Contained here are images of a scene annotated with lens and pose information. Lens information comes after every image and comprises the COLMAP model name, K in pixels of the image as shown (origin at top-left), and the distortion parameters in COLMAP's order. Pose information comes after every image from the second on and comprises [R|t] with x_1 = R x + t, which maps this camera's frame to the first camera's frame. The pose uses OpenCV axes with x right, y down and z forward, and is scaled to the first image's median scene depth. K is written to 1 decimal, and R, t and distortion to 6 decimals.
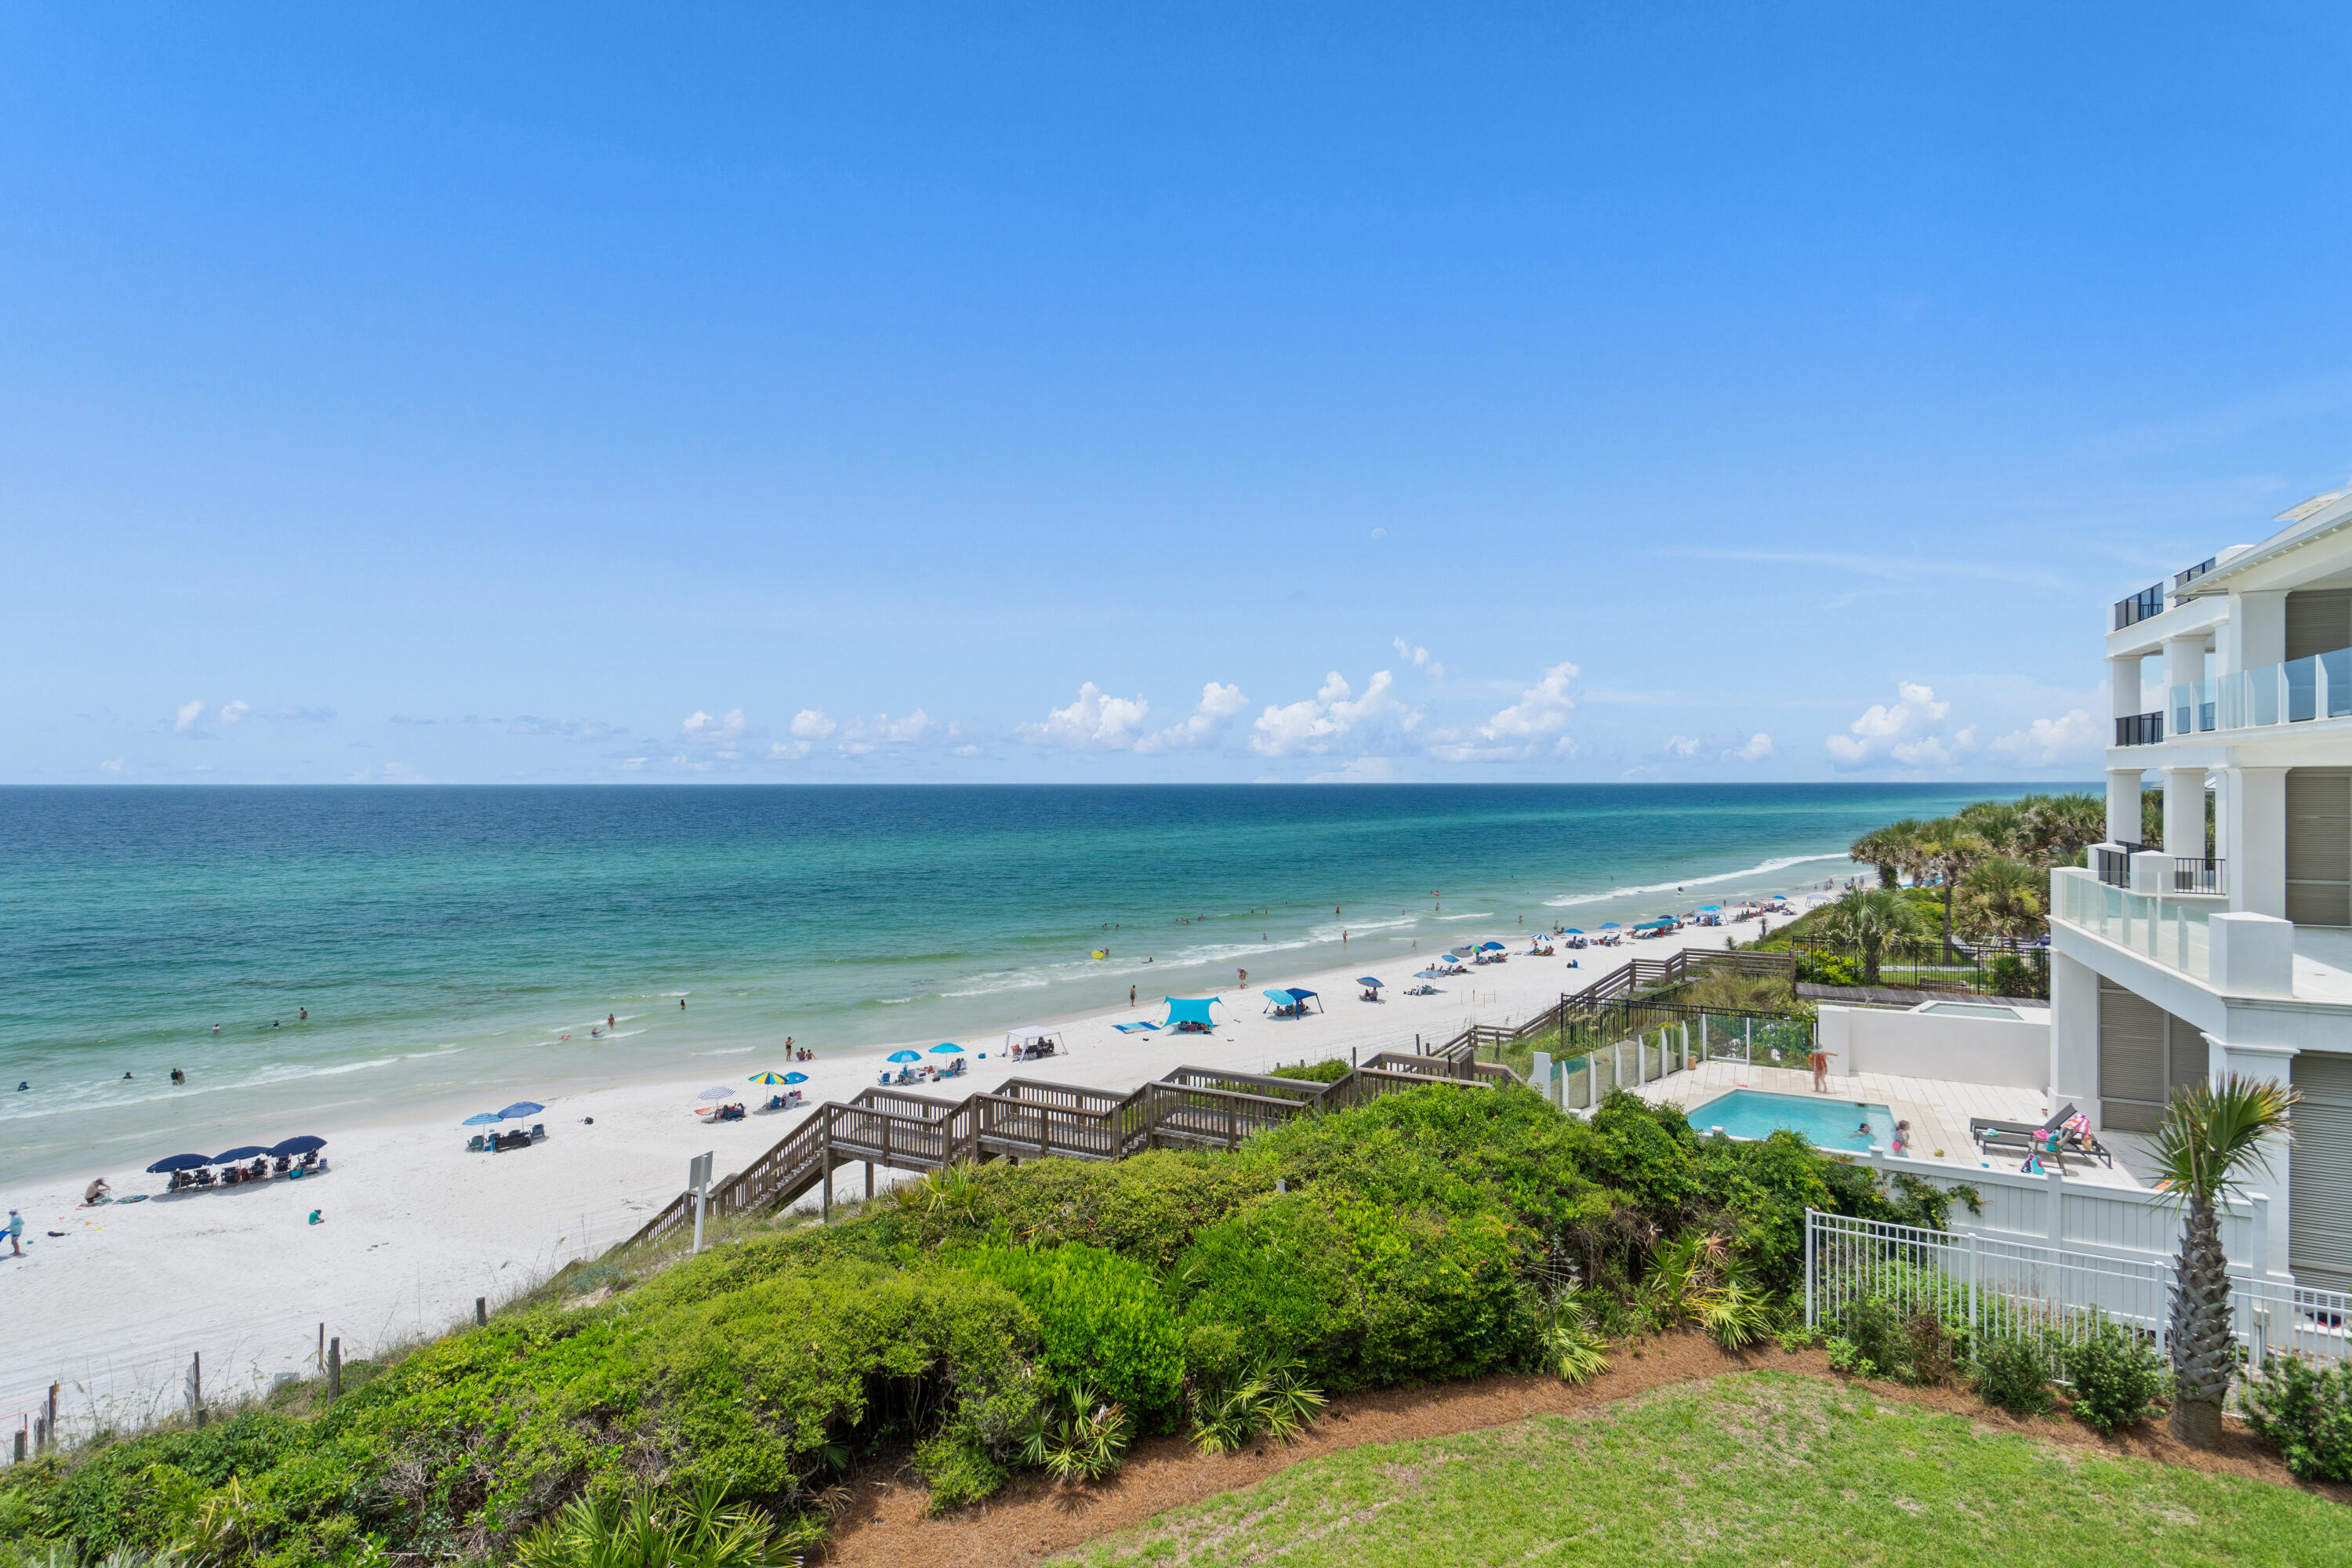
lens RADIAL K [[1110.3, 0, 1187.2], [0, 1110.3, 794.4], [0, 0, 1]] dist [0.005008, -0.000110]
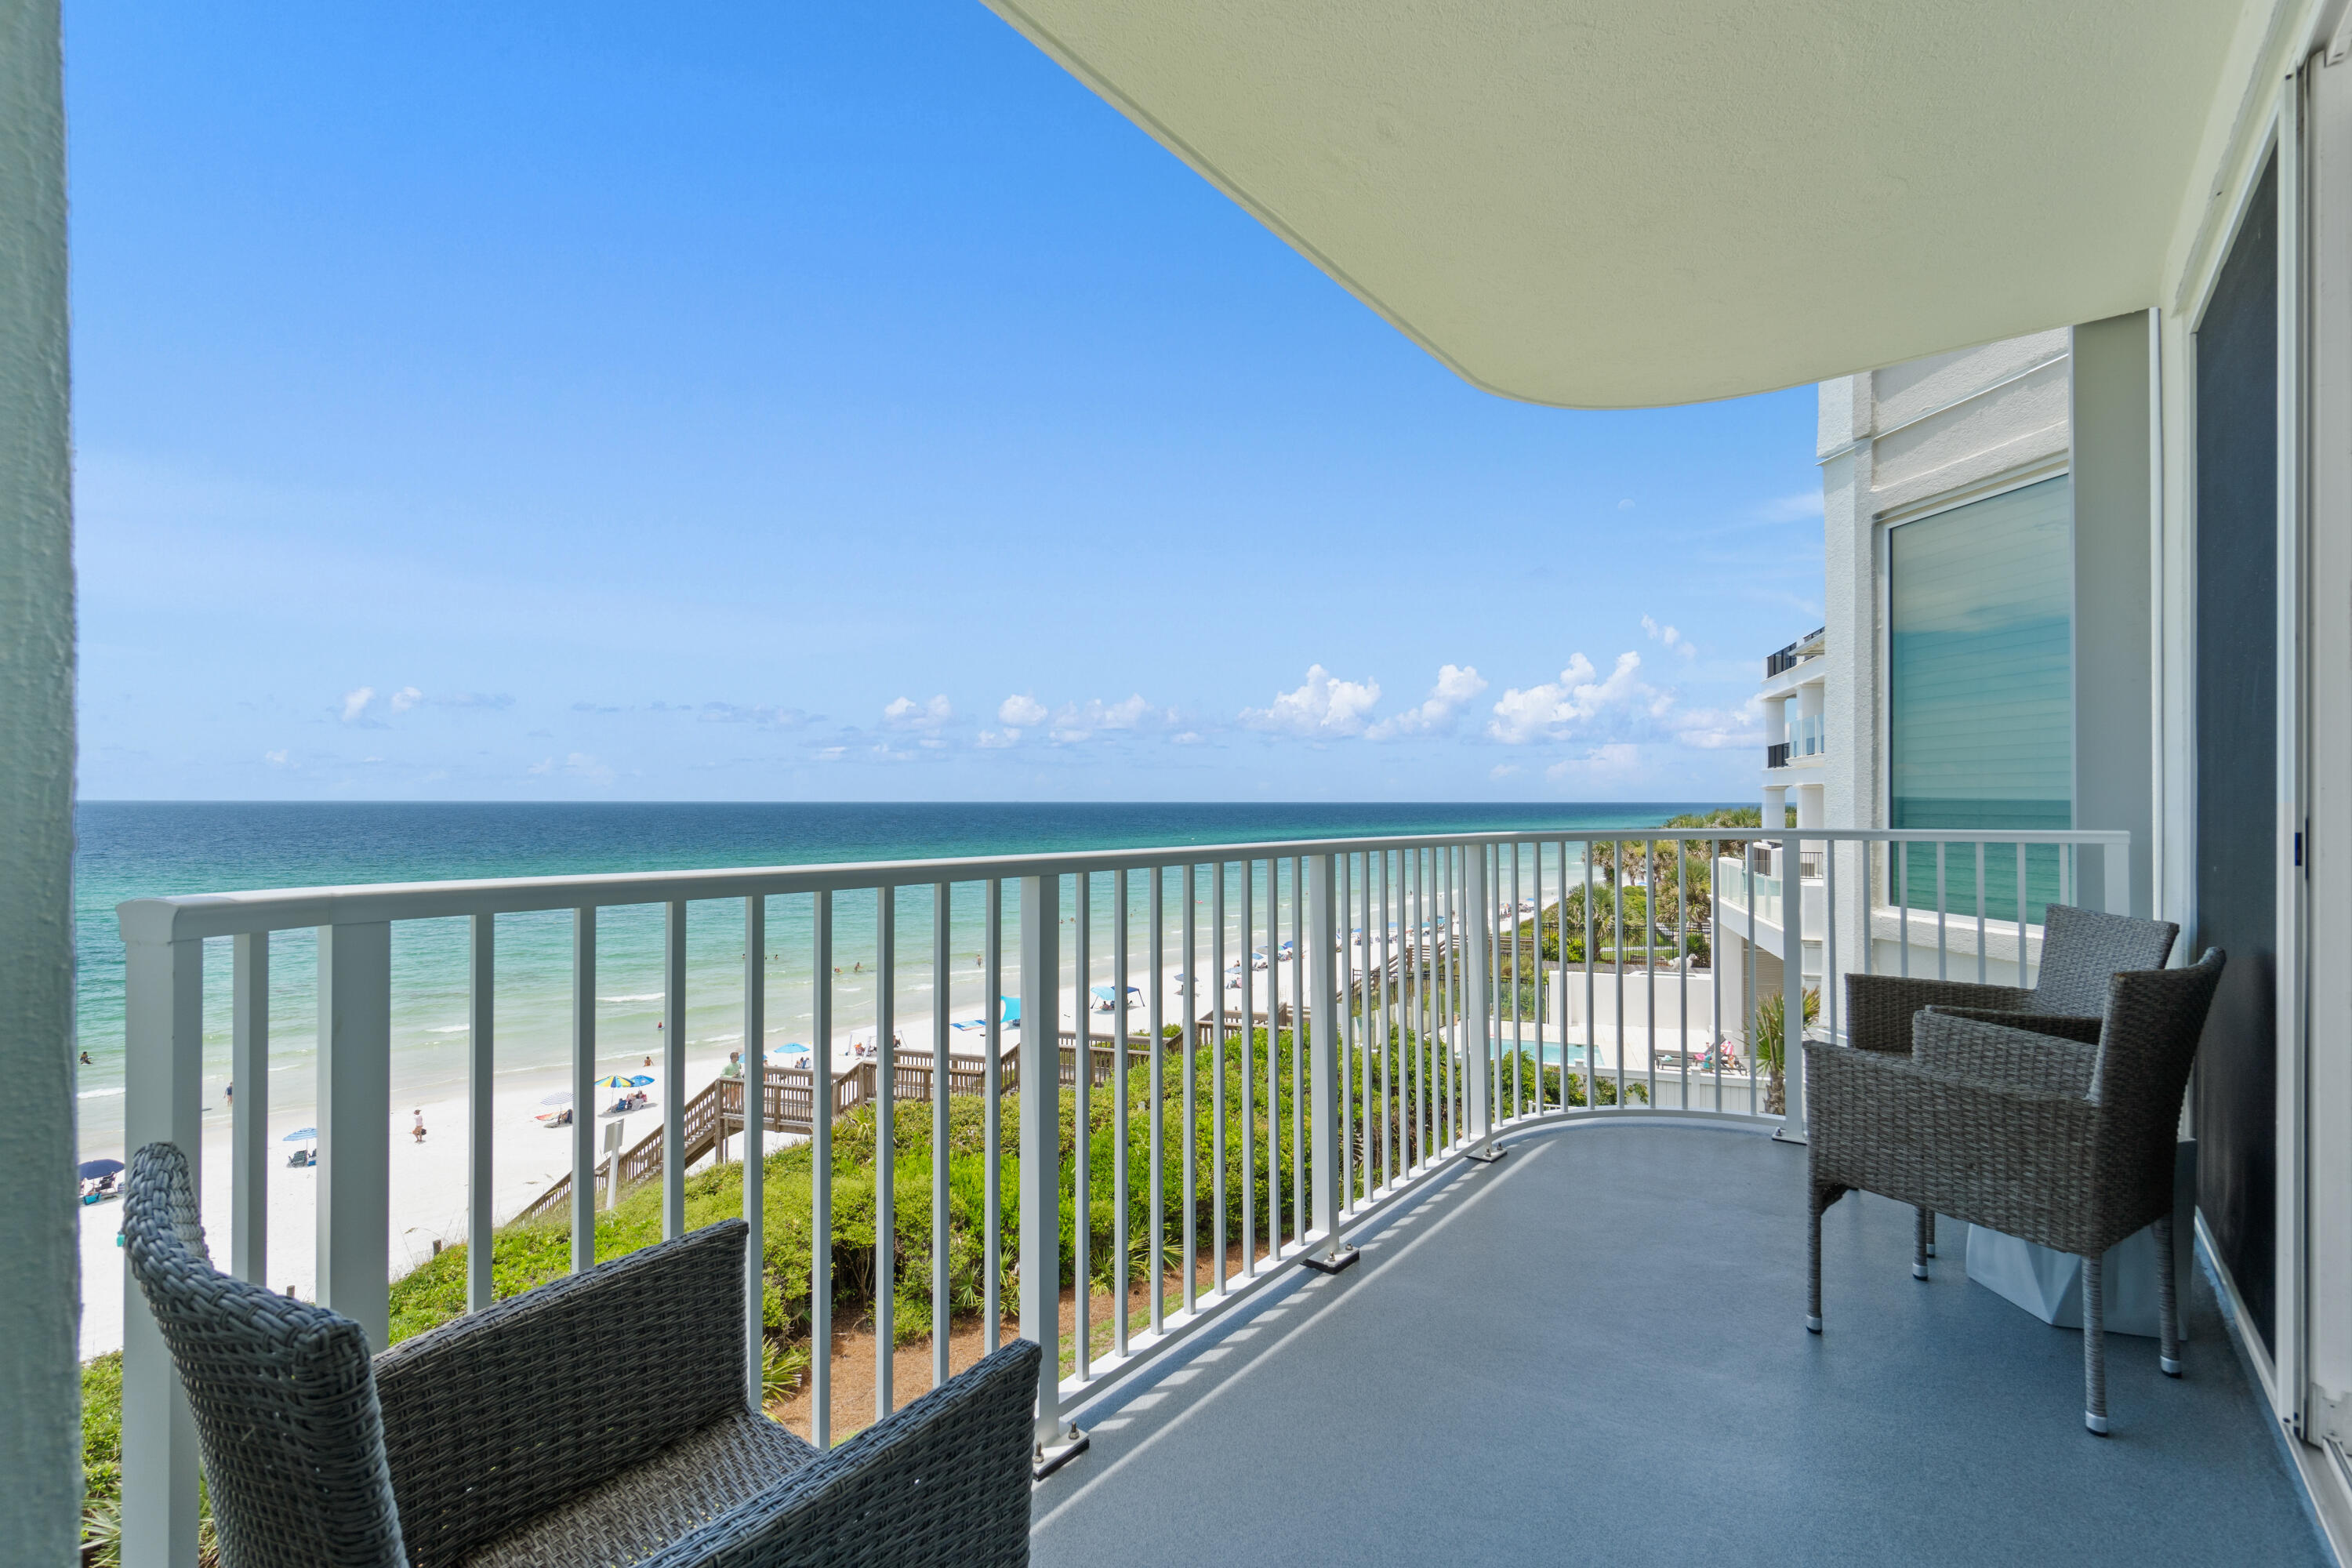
lens RADIAL K [[1045.1, 0, 1171.7], [0, 1045.1, 801.1], [0, 0, 1]] dist [-0.000672, -0.000009]
pose [[0.987908, 0.002730, 0.155018, -0.036068], [-0.001112, 0.999944, -0.010526, 0.009479], [-0.155038, 0.010227, 0.987856, -0.096286]]
